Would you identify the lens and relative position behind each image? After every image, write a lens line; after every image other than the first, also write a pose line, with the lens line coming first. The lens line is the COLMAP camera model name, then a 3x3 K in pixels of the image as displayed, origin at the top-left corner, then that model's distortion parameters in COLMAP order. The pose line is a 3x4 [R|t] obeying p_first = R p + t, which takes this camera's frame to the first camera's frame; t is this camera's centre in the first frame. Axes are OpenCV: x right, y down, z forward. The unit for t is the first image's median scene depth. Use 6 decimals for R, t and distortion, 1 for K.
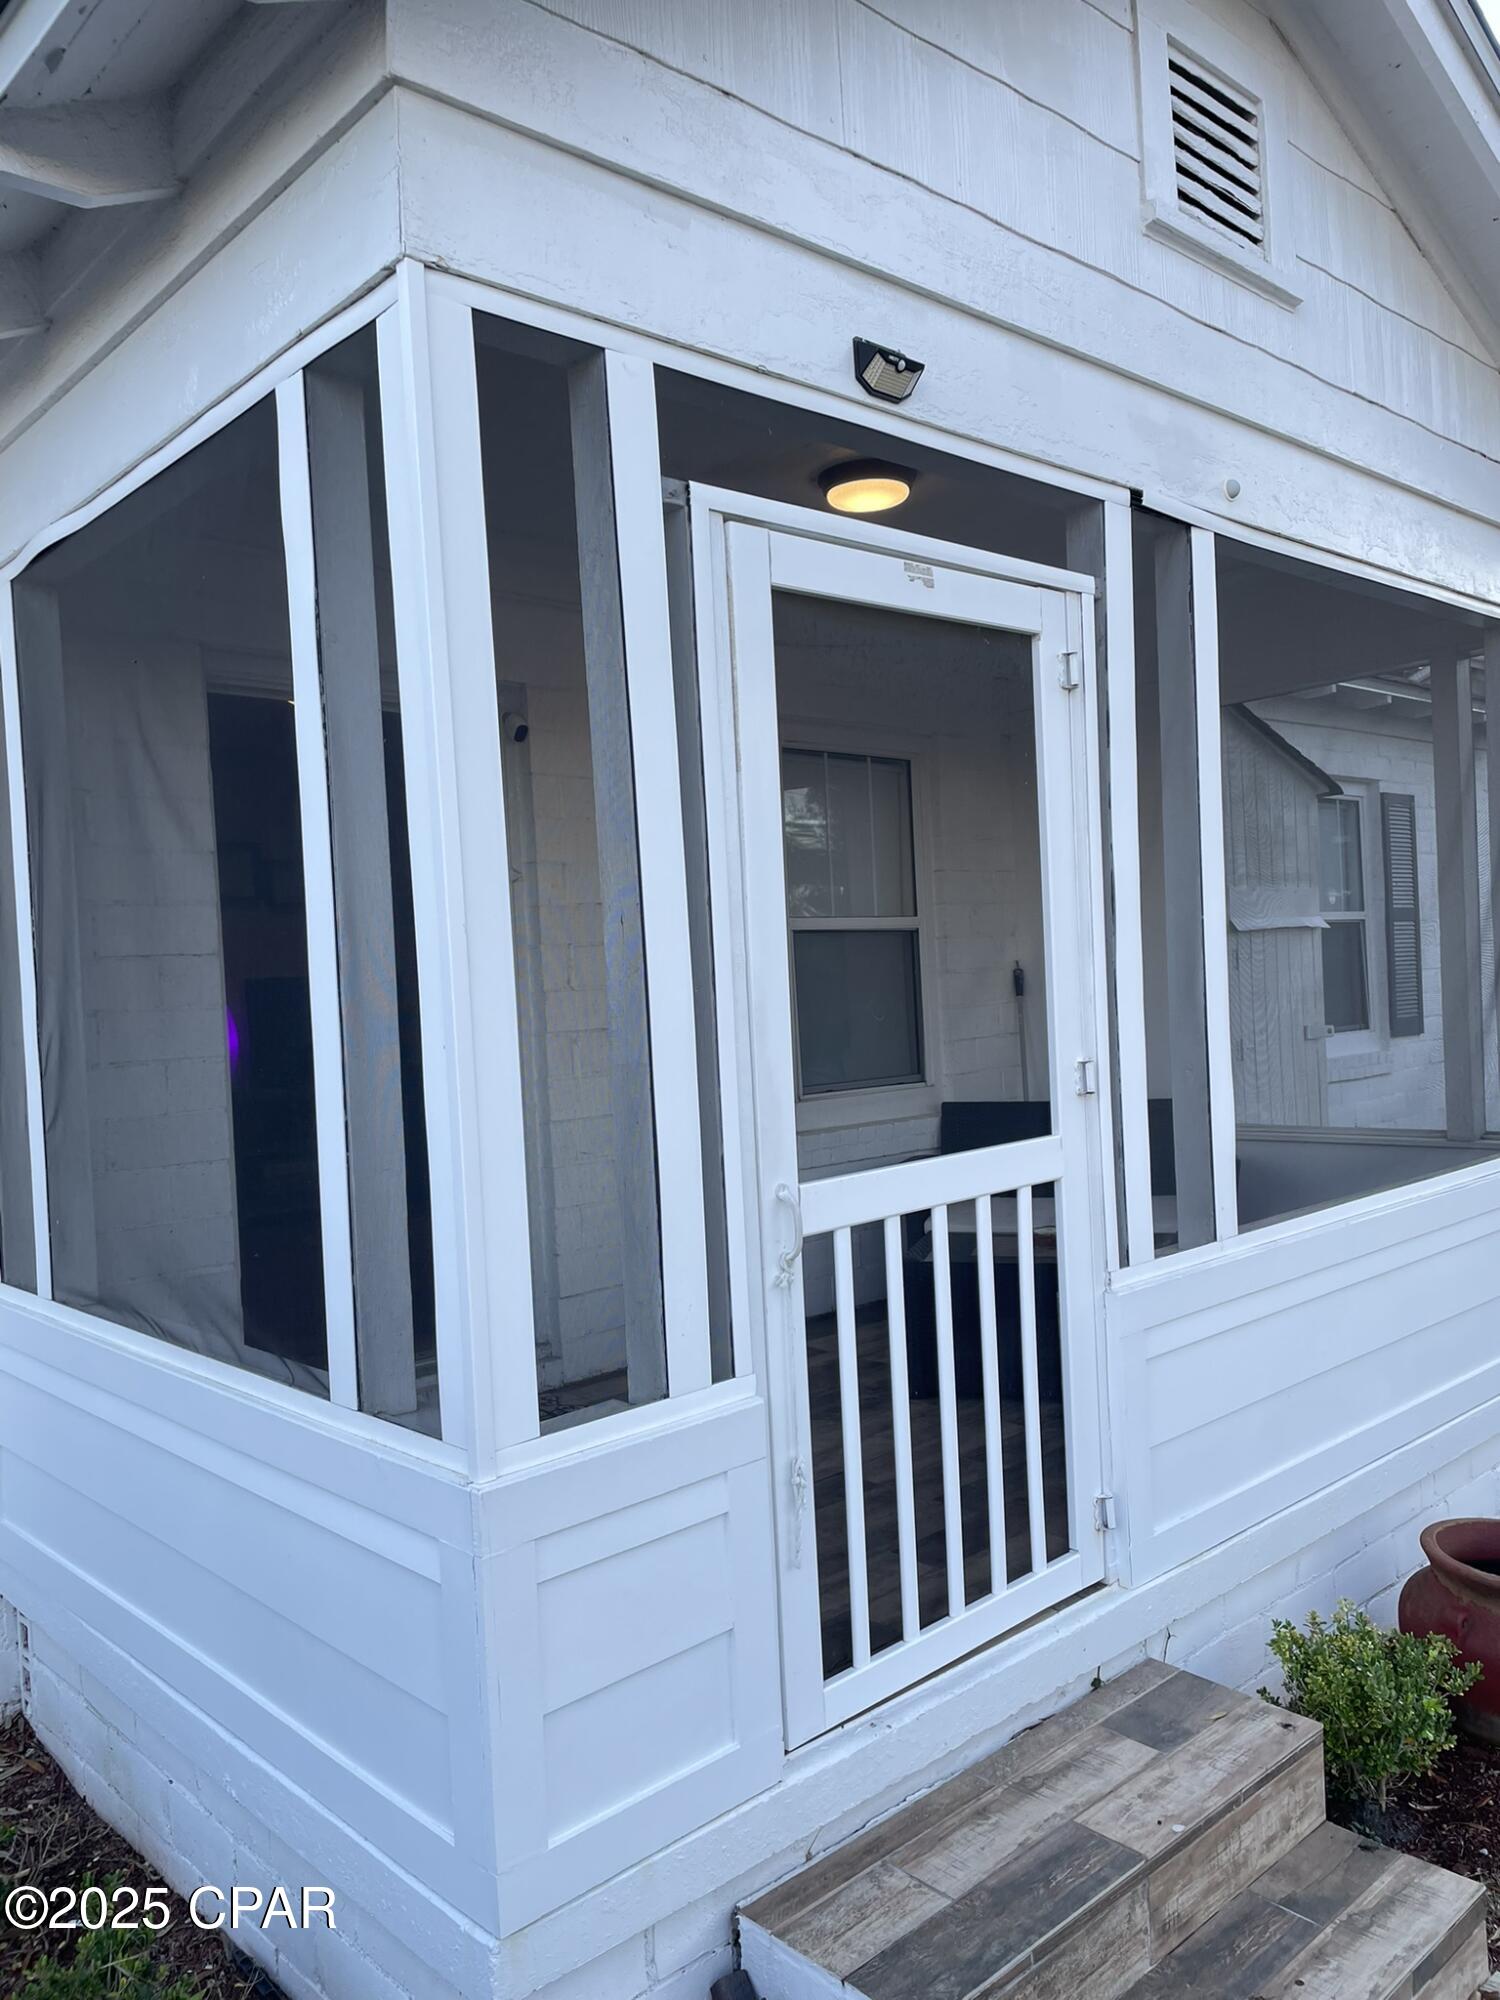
lens RADIAL K [[1501.0, 0, 746.4], [0, 1501.0, 1018.4], [0, 0, 1]] dist [0.080415, -0.105792]
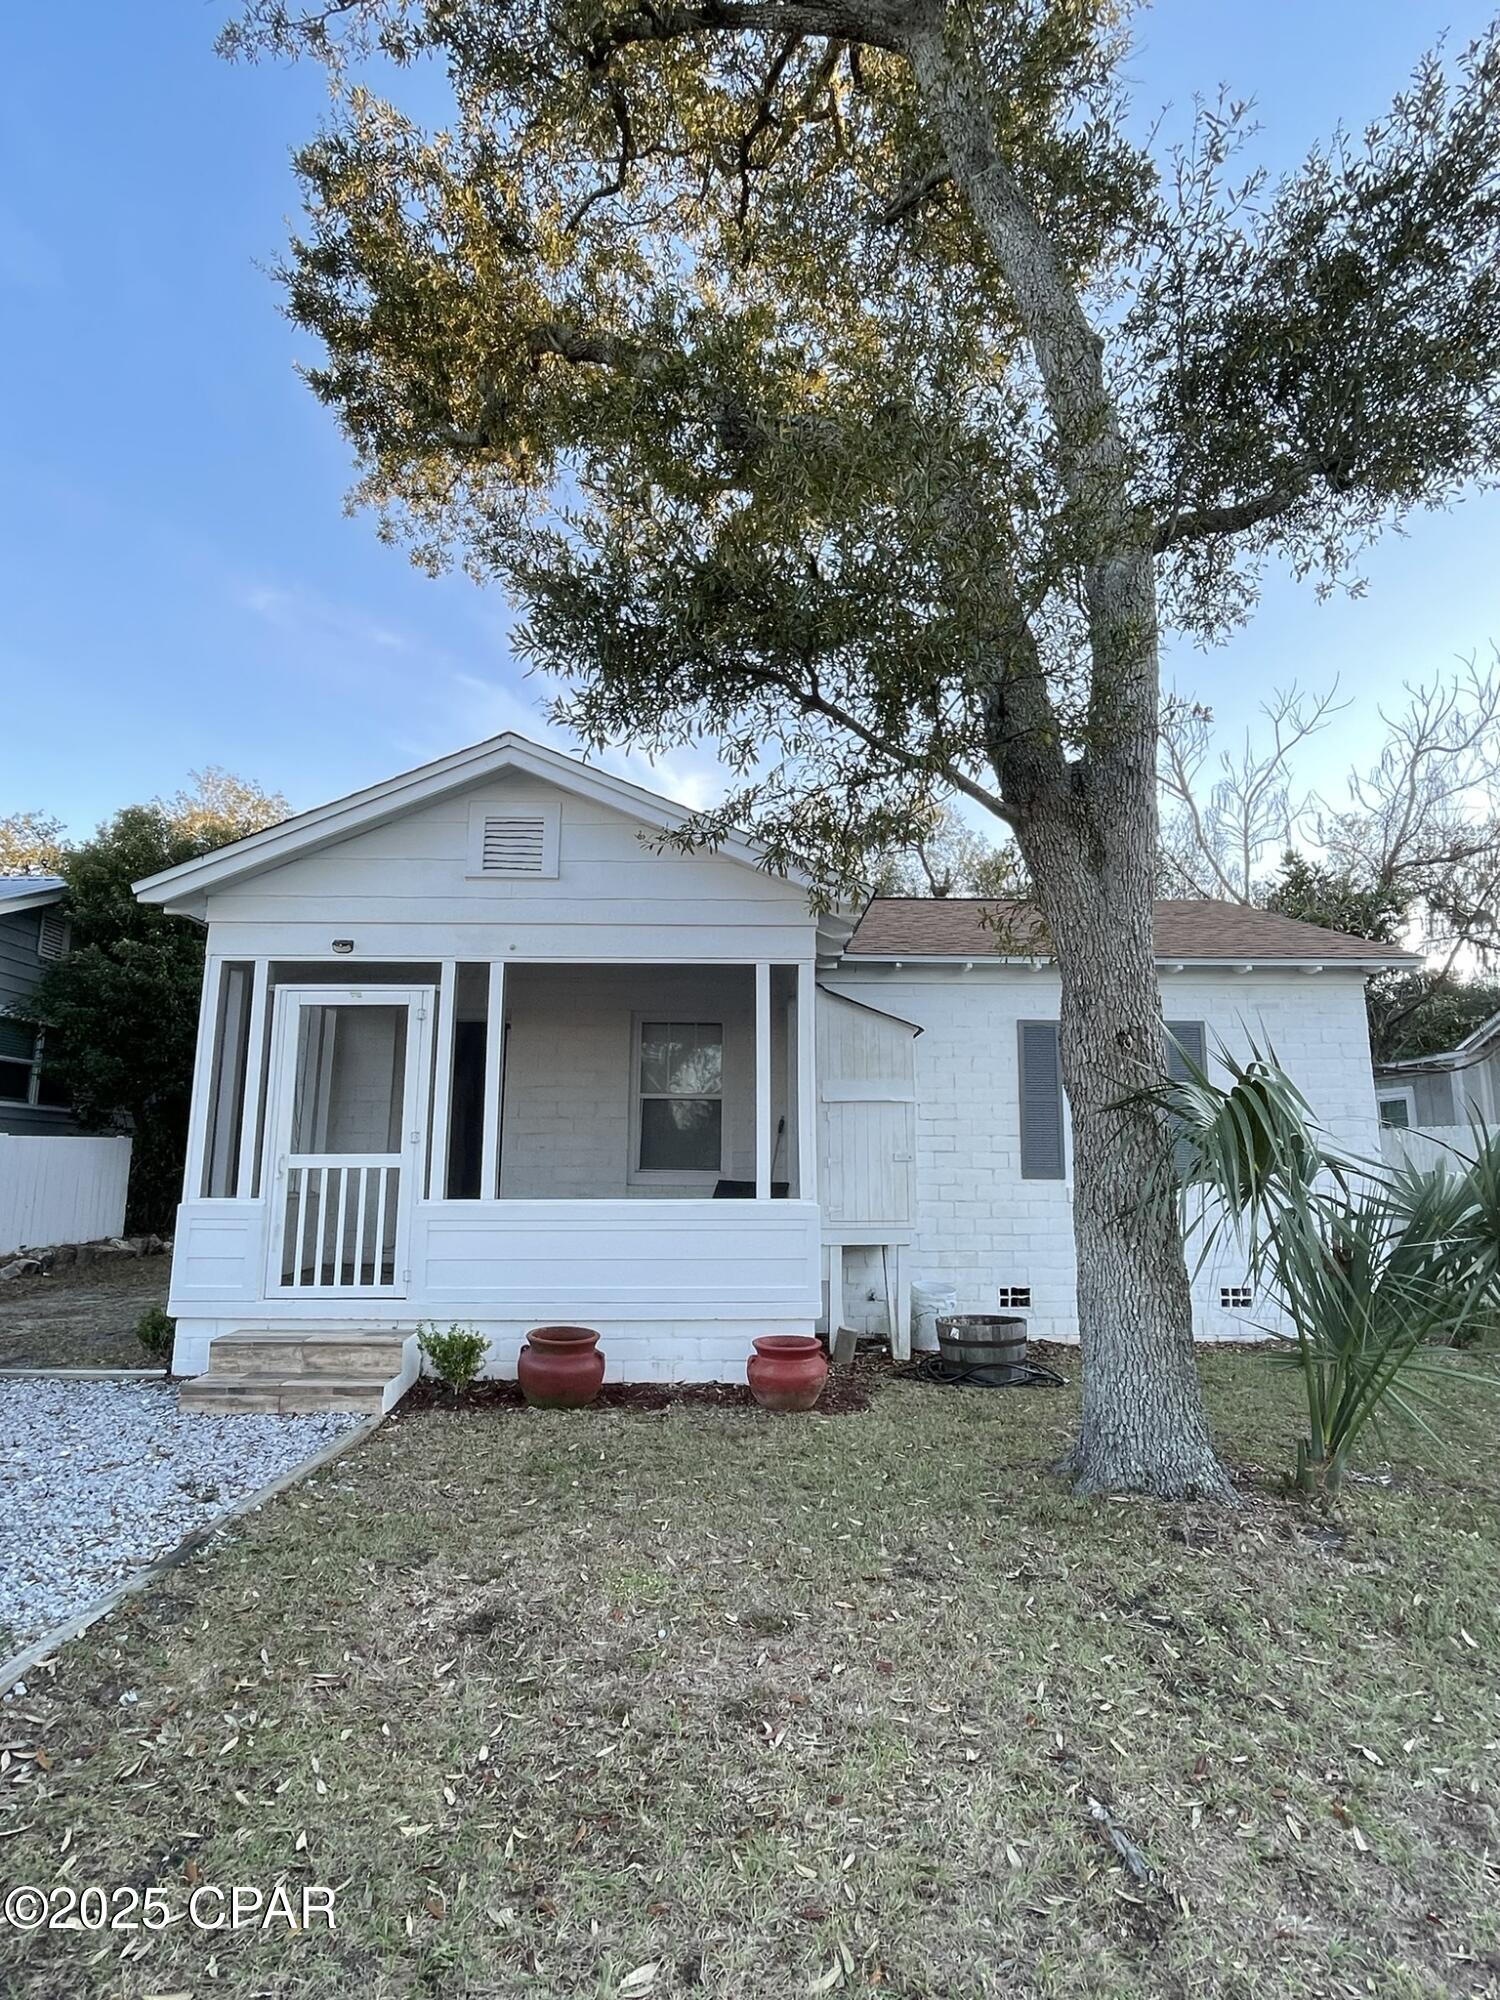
lens RADIAL K [[1040.2, 0, 744.4], [0, 1040.2, 991.4], [0, 0, 1]] dist [-0.005582, -0.003090]
pose [[0.745255, -0.062653, -0.663830, 2.662515], [-0.056667, 0.986023, -0.156679, 0.046802], [0.664368, 0.154383, 0.731288, -0.251911]]
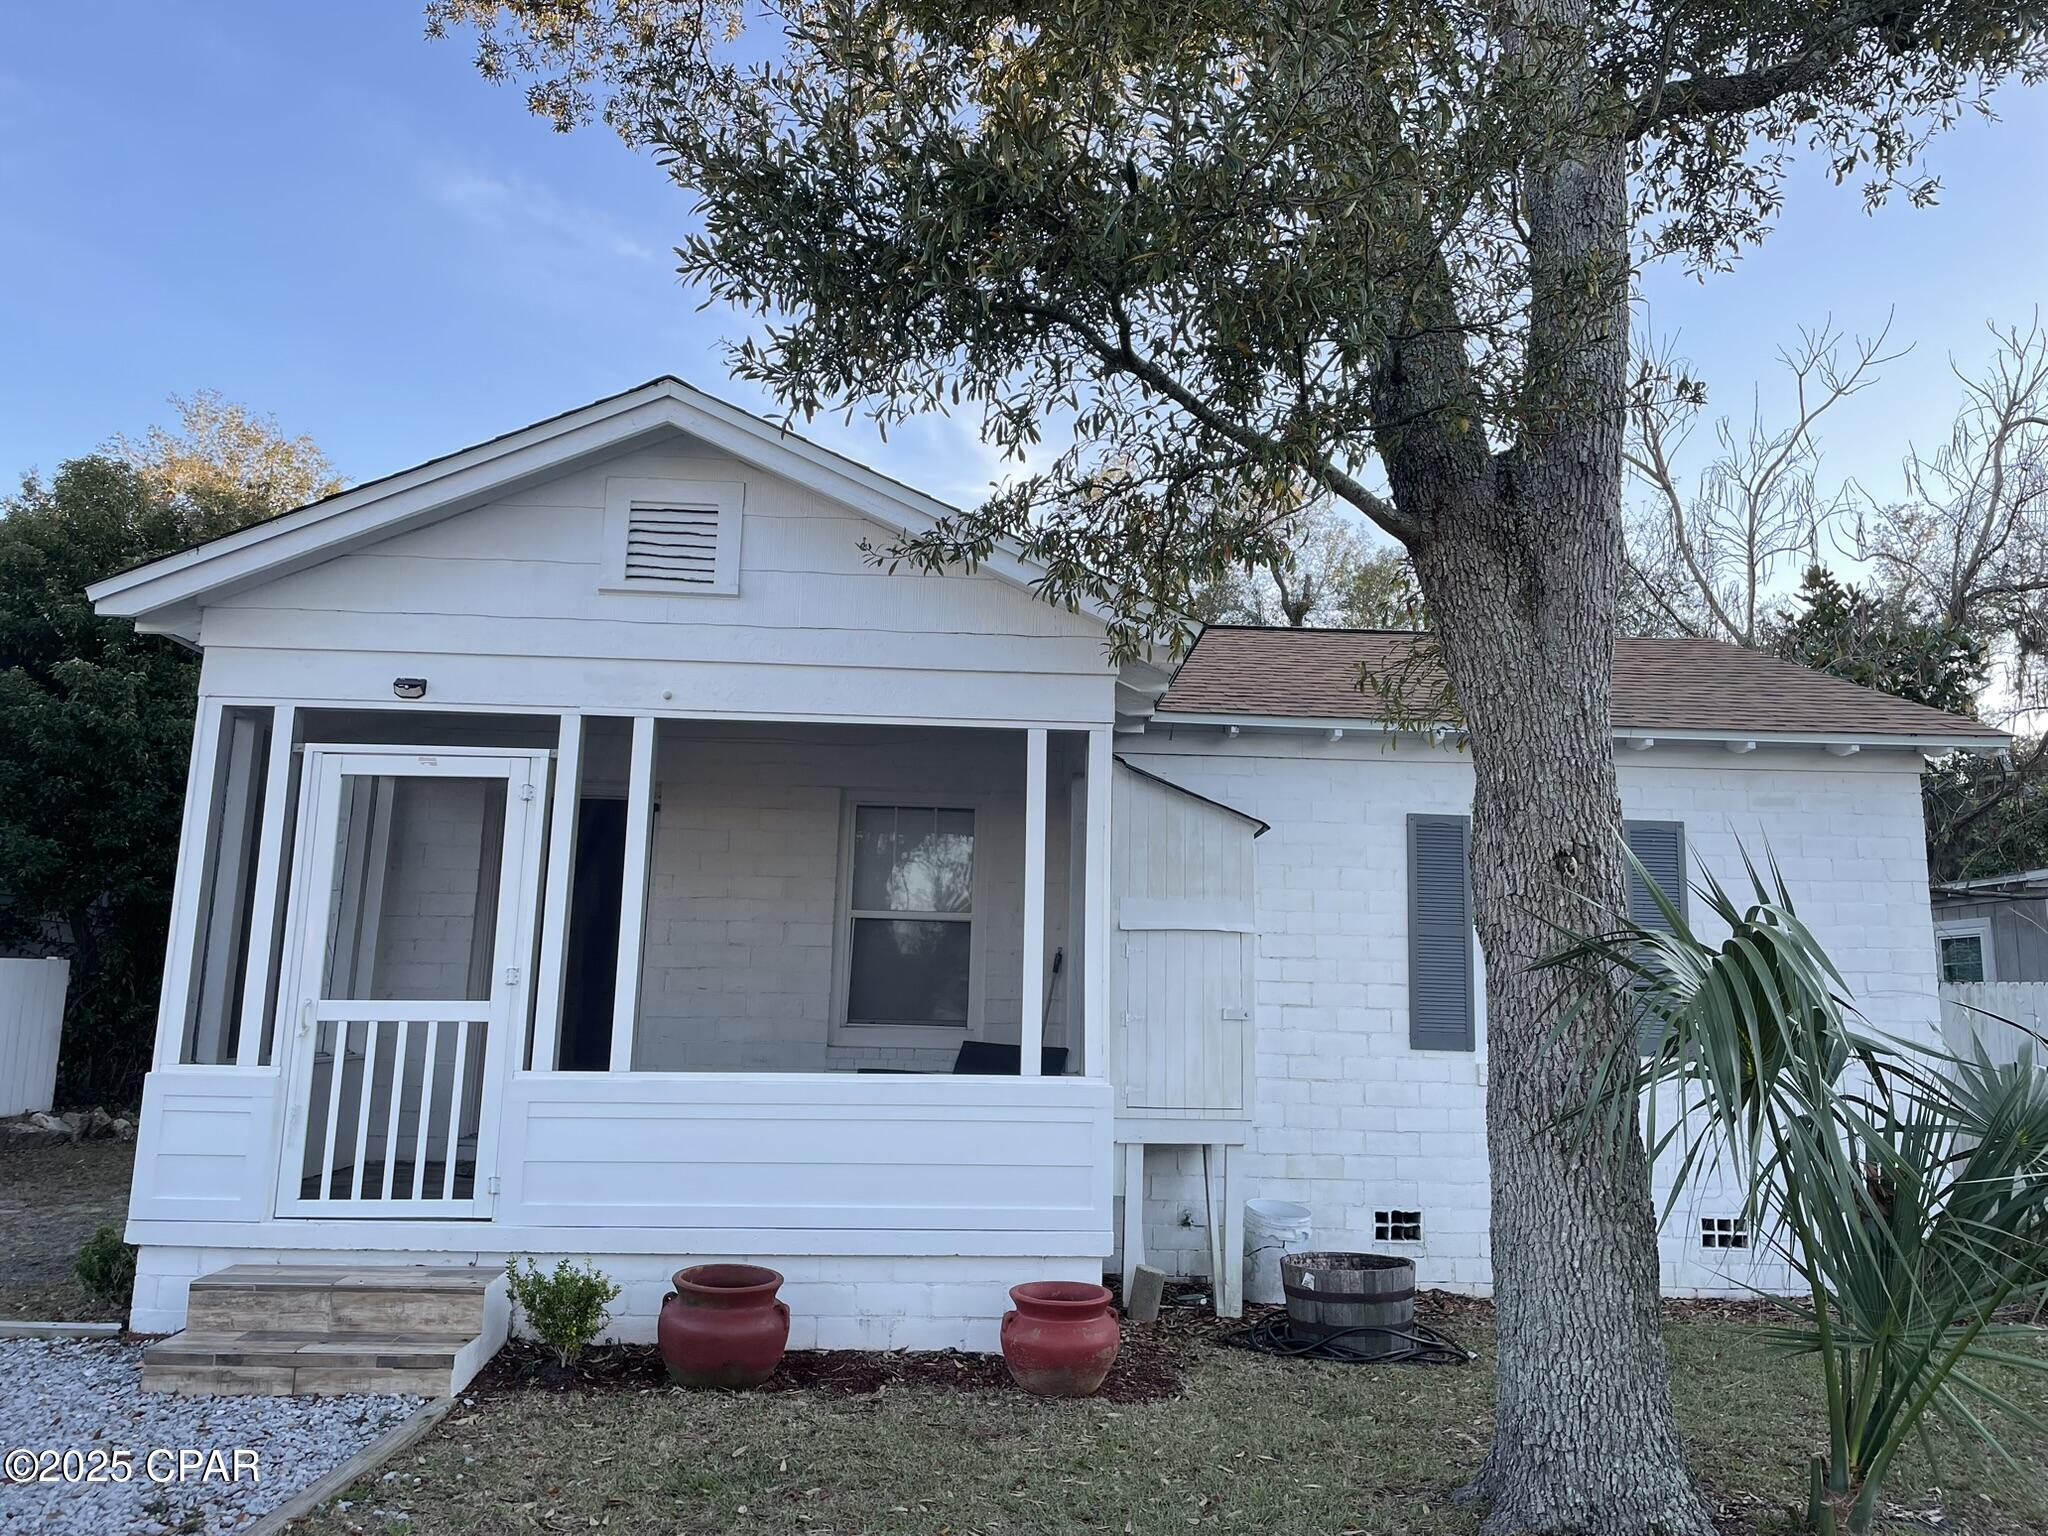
lens RADIAL K [[1537.0, 0, 1041.0], [0, 1537.0, 735.9], [0, 0, 1]] dist [0.080415, -0.105792]
pose [[0.762512, -0.048679, -0.645140, 2.671140], [-0.075491, 0.983660, -0.163448, 0.006848], [0.642555, 0.173333, 0.746377, -0.282993]]
